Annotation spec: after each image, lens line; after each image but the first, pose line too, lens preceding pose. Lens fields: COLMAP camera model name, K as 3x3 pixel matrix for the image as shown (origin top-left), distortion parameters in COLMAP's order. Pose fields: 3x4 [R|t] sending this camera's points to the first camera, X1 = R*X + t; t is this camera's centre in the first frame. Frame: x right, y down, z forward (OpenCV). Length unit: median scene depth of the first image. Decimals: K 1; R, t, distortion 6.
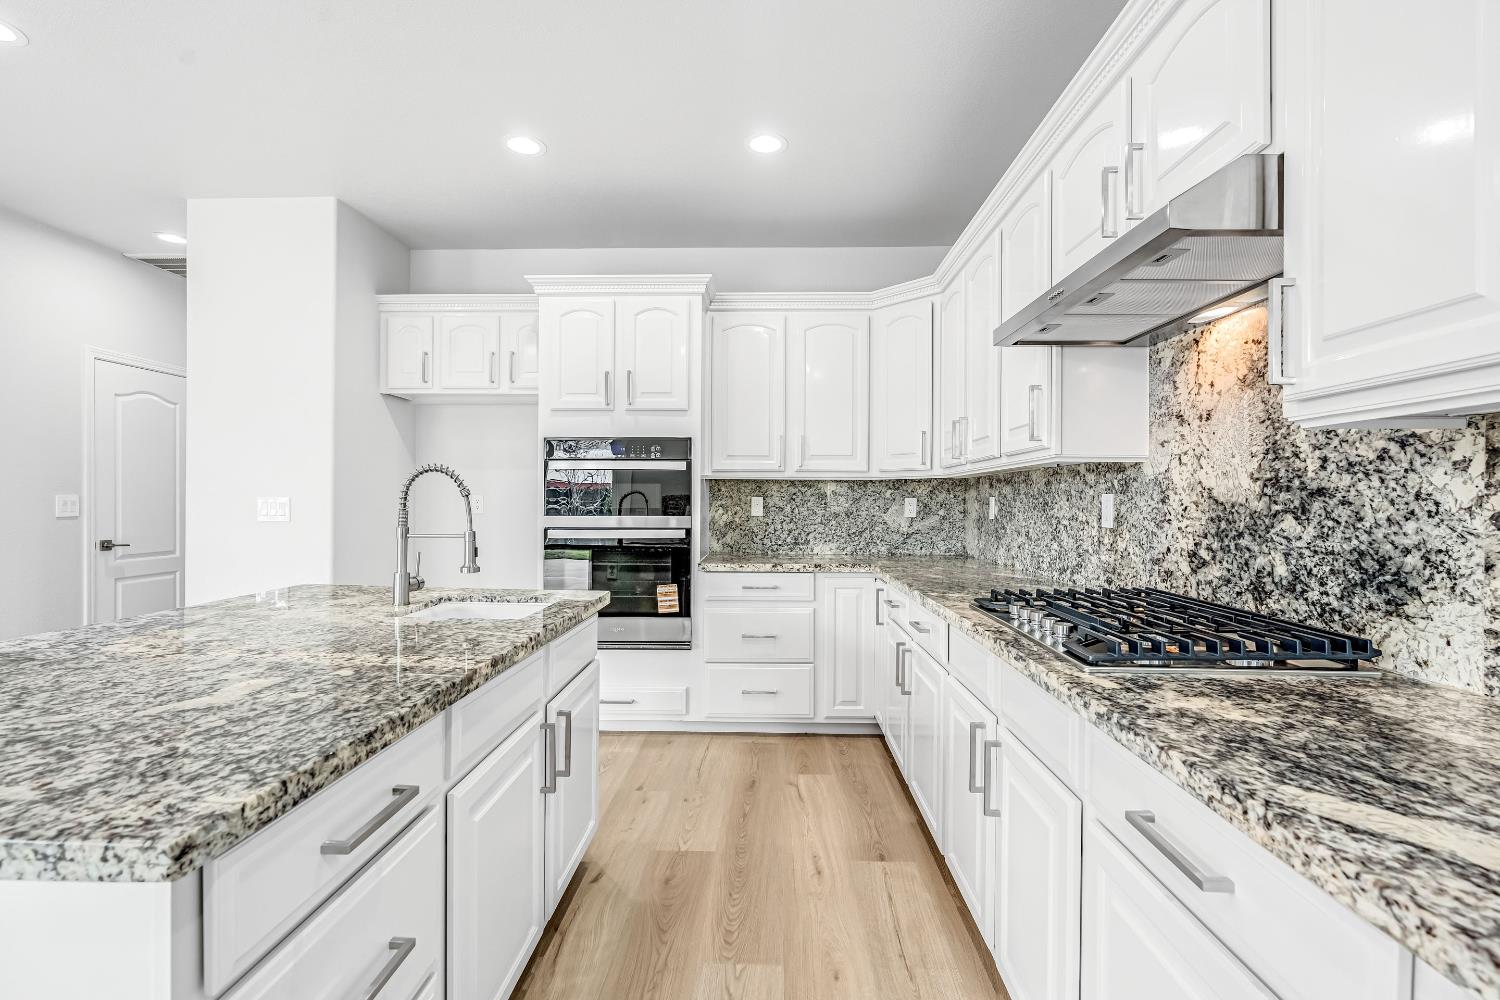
lens RADIAL K [[681.2, 0, 748.6], [0, 681.2, 501.1], [0, 0, 1]] dist [-0.012163, 0.003919]
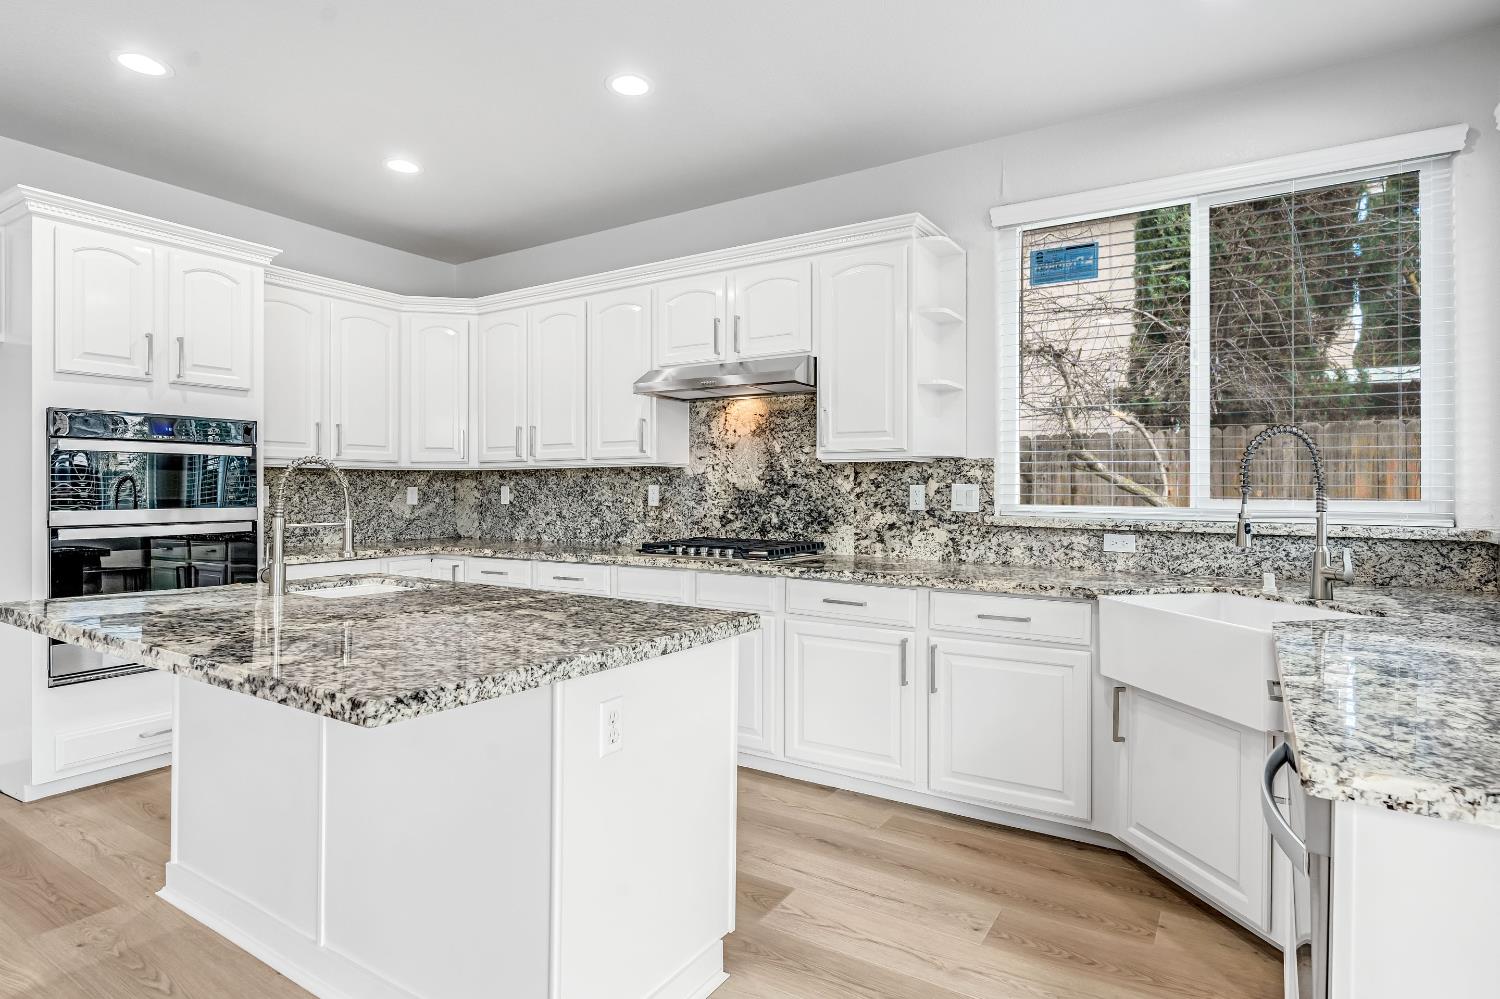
lens RADIAL K [[789.8, 0, 754.9], [0, 789.8, 492.8], [0, 0, 1]] dist [-0.013965, 0.006133]
pose [[0.501242, -0.006553, 0.865282, -1.169743], [0.001835, 0.999977, 0.006509, -0.004960], [-0.865305, -0.001675, 0.501243, -0.195493]]
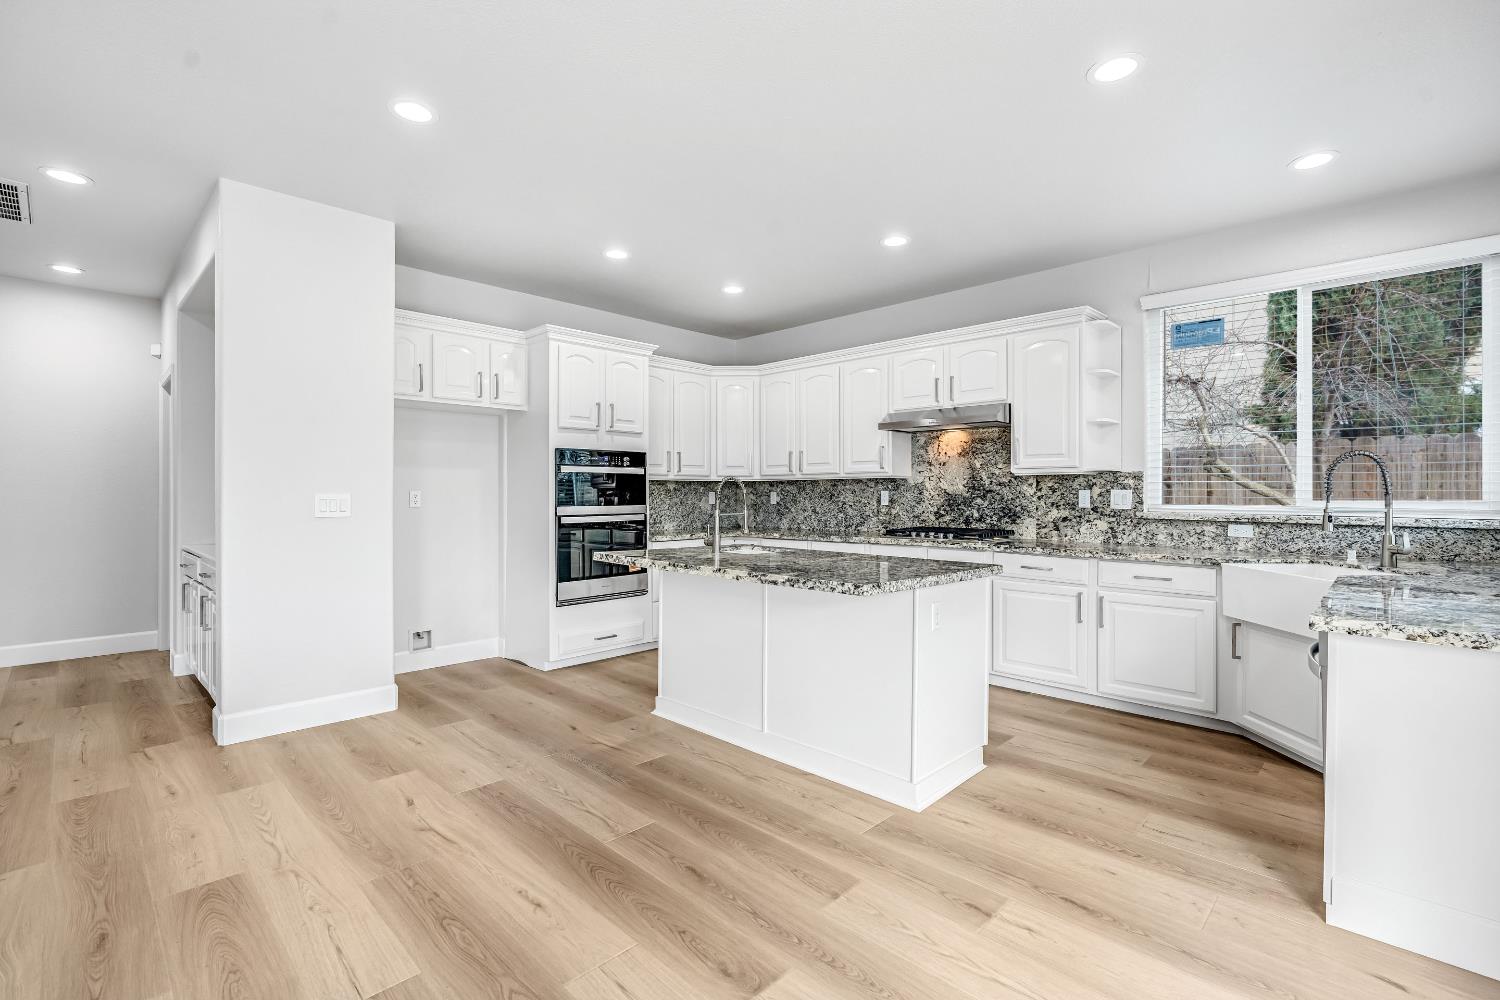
lens RADIAL K [[681.2, 0, 752.3], [0, 681.2, 496.9], [0, 0, 1]] dist [-0.012163, 0.003919]
pose [[0.672978, -0.008519, 0.739613, -1.817507], [0.004581, 0.999963, 0.007349, -0.010397], [-0.739648, -0.001557, 0.672992, -0.309441]]
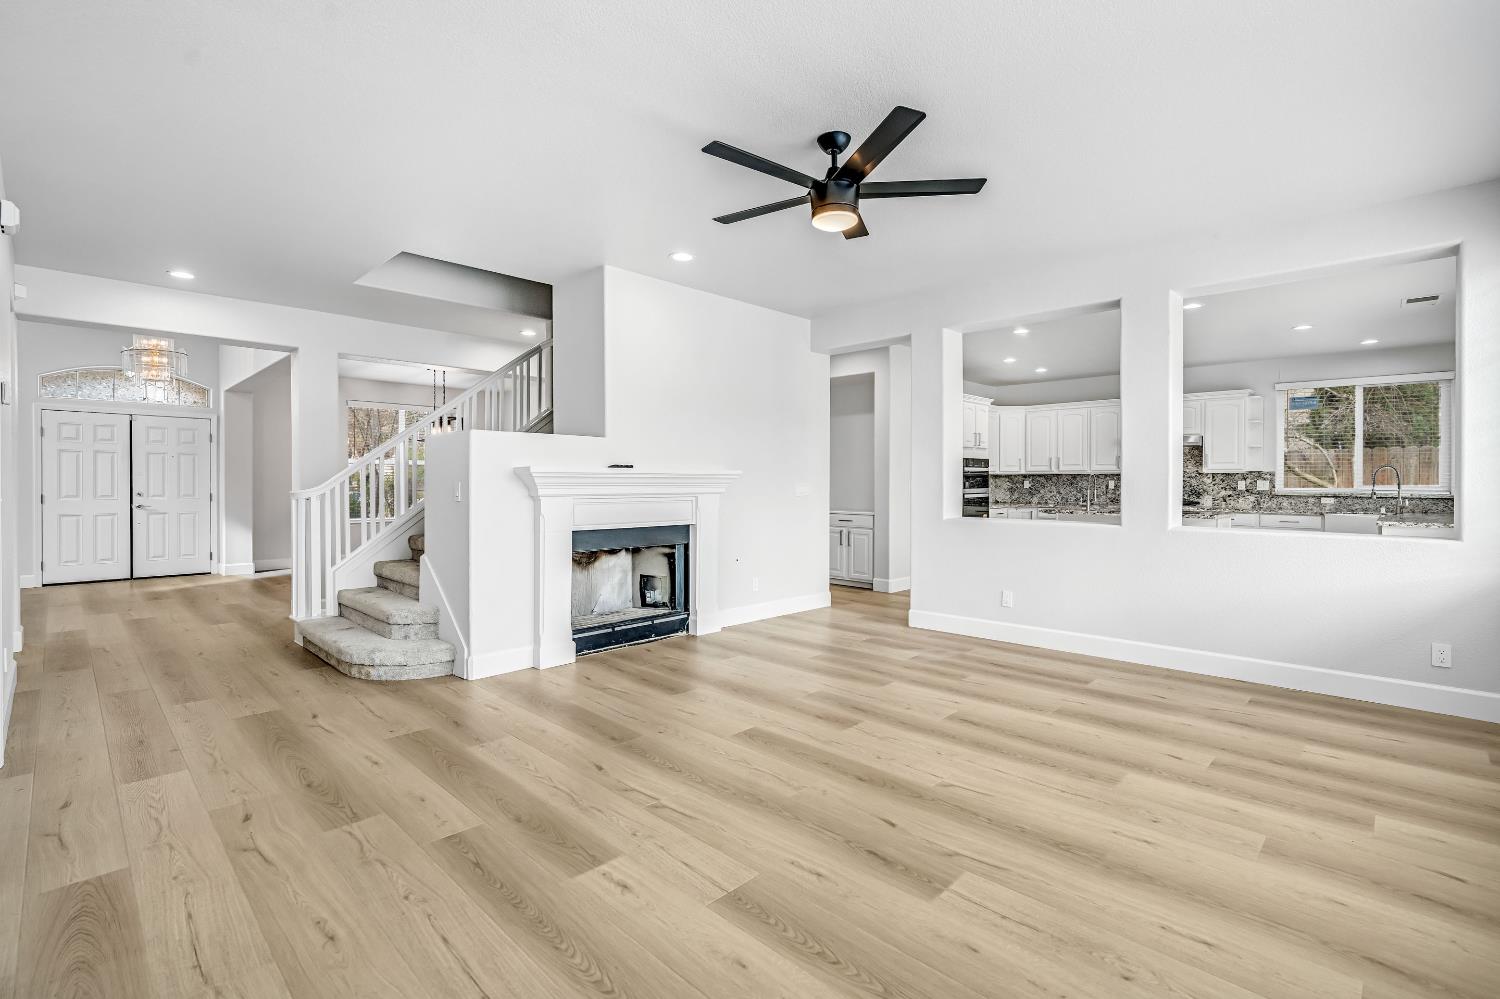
lens RADIAL K [[681.2, 0, 751.4], [0, 681.2, 486.5], [0, 0, 1]] dist [-0.012163, 0.003919]
pose [[0.672177, -0.009573, 0.740328, -4.785688], [0.002955, 0.999943, 0.010247, -0.027856], [-0.740384, -0.004700, 0.672167, -0.206079]]
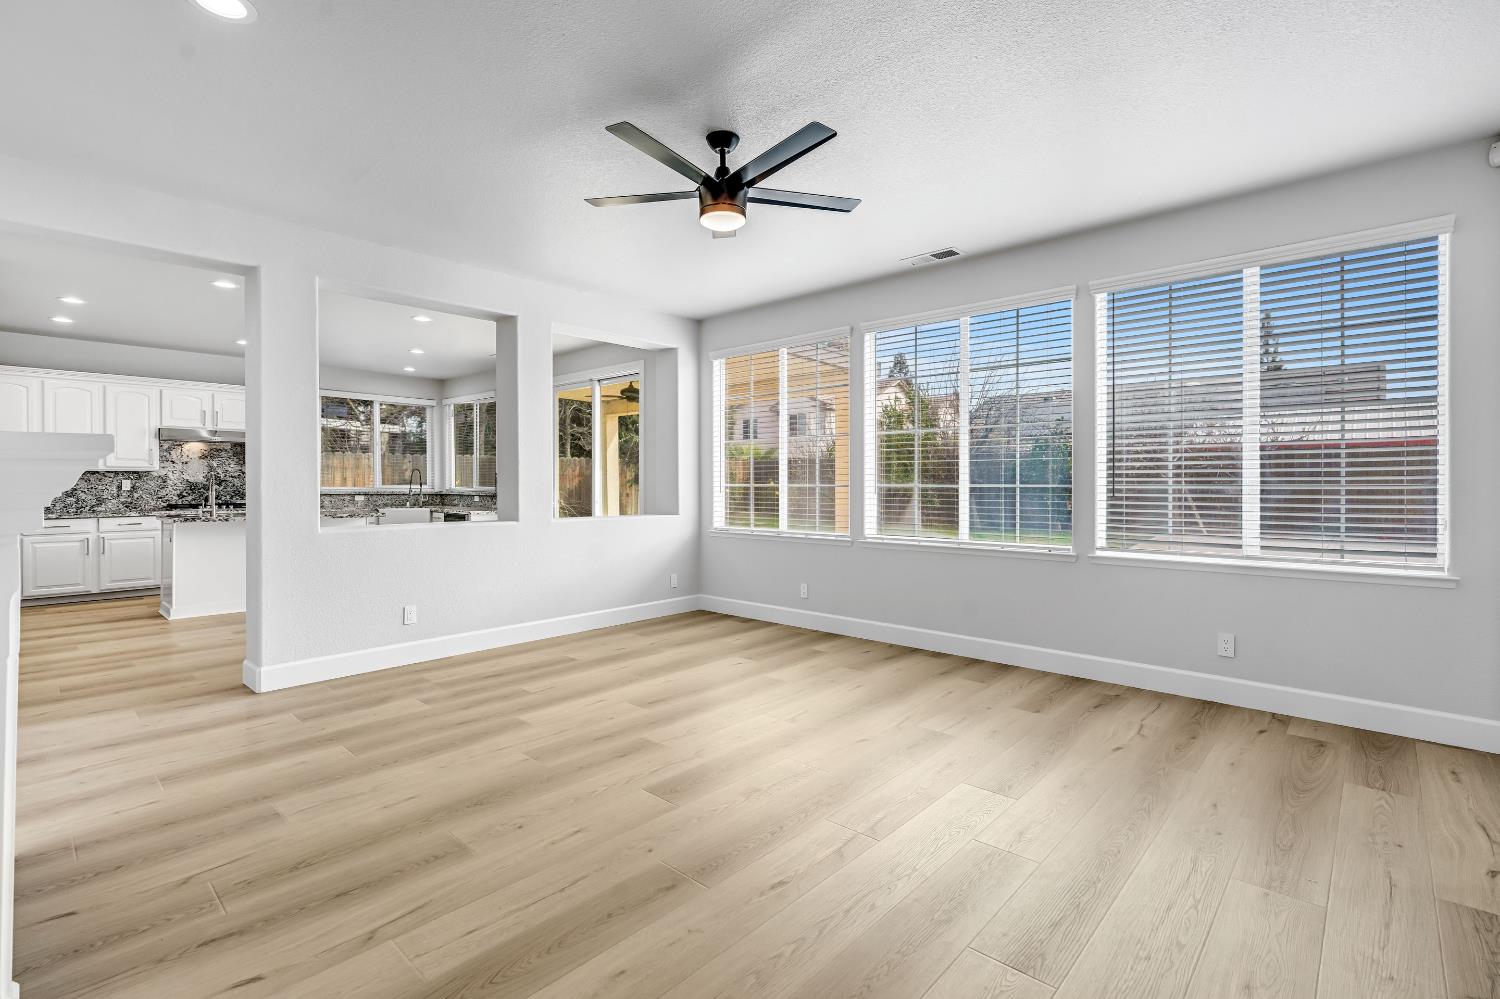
lens RADIAL K [[681.2, 0, 753.8], [0, 681.2, 489.1], [0, 0, 1]] dist [-0.012163, 0.003919]
pose [[-0.764628, -0.012718, 0.644347, -4.566629], [-0.005554, 0.999898, 0.013146, -0.030881], [-0.644448, 0.006473, -0.764621, 1.809535]]
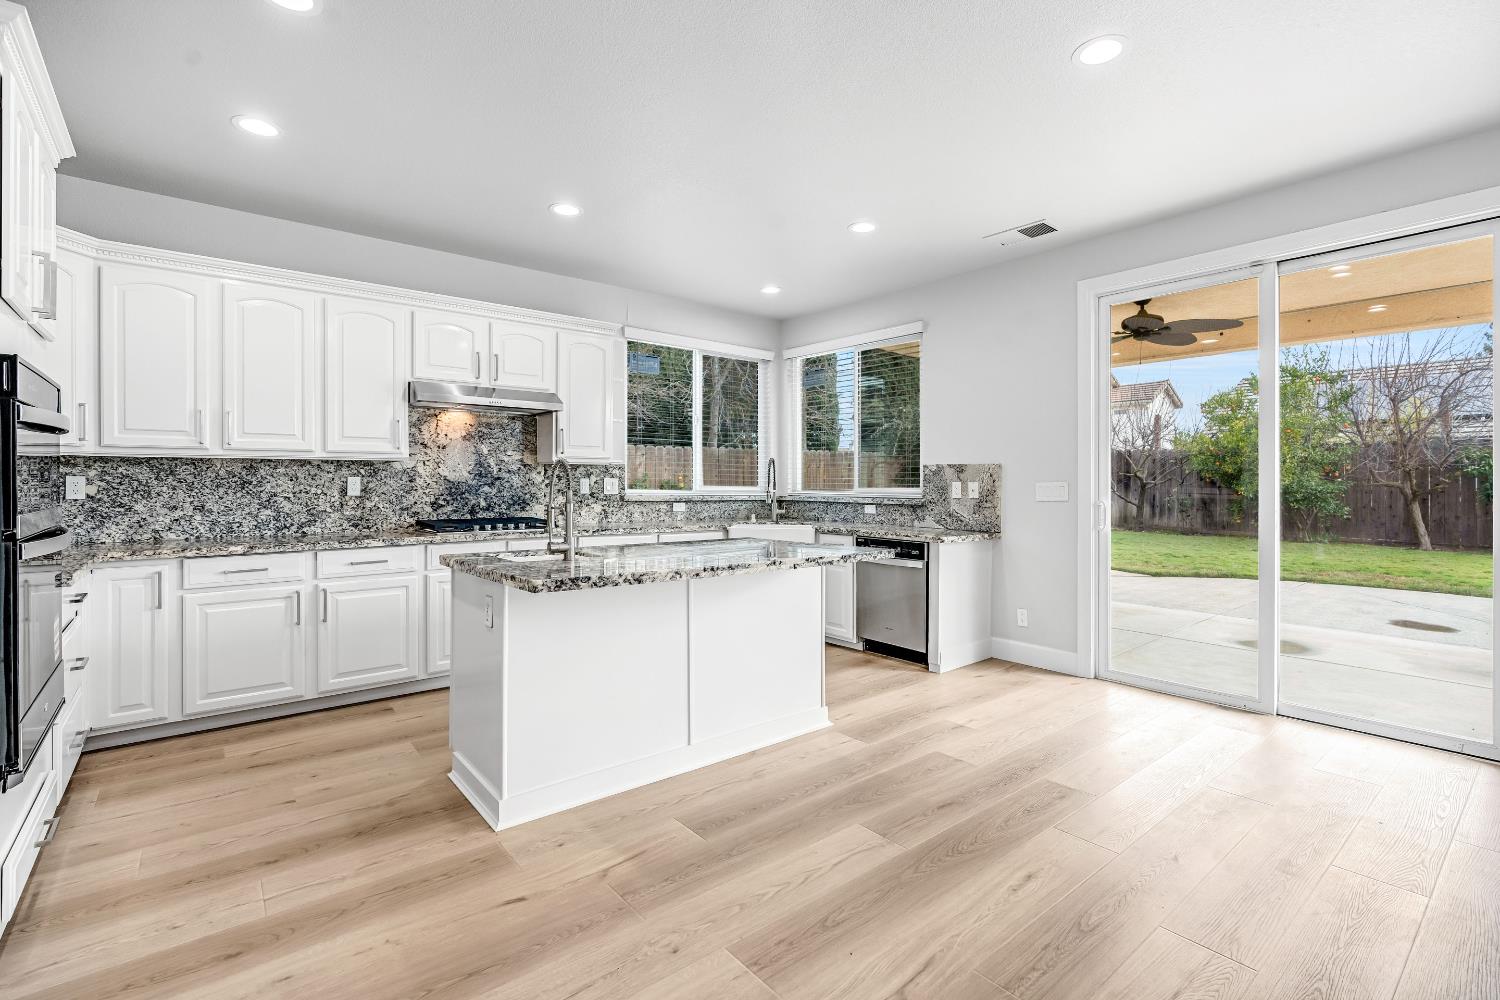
lens RADIAL K [[681.2, 0, 754.8], [0, 681.2, 480.6], [0, 0, 1]] dist [-0.012163, 0.003919]
pose [[-0.663755, -0.004669, 0.747935, -1.790928], [-0.004643, 0.999987, 0.002122, -0.011261], [-0.747936, -0.002064, -0.663768, 1.641572]]
